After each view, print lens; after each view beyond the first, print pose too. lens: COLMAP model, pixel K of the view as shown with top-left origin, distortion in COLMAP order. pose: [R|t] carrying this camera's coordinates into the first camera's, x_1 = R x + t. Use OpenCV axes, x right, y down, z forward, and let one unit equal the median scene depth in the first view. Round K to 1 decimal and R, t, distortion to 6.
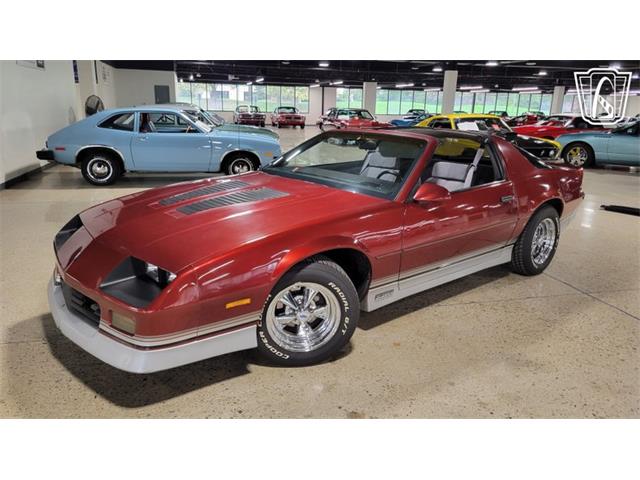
lens RADIAL K [[480.0, 0, 321.8], [0, 480.0, 237.7], [0, 0, 1]] dist [0.043525, -0.001634]
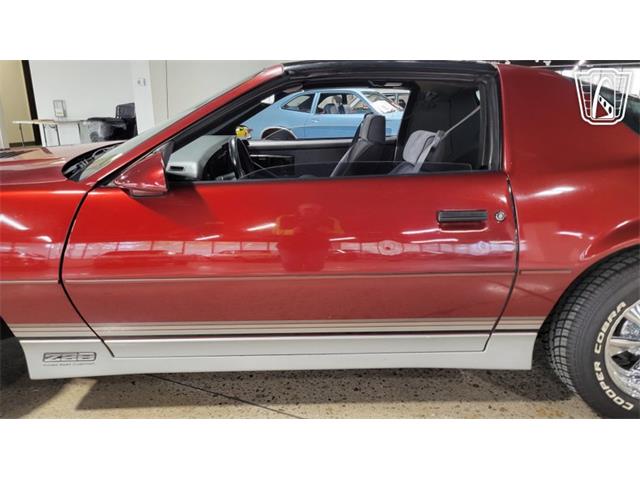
lens RADIAL K [[483.0, 0, 324.3], [0, 483.0, 236.7], [0, 0, 1]] dist [0.039003, -0.002242]
pose [[0.782104, 0.146418, -0.605703, 0.691808], [-0.146658, 0.987950, 0.049451, -0.084466], [0.605645, 0.050156, 0.794153, 0.774380]]
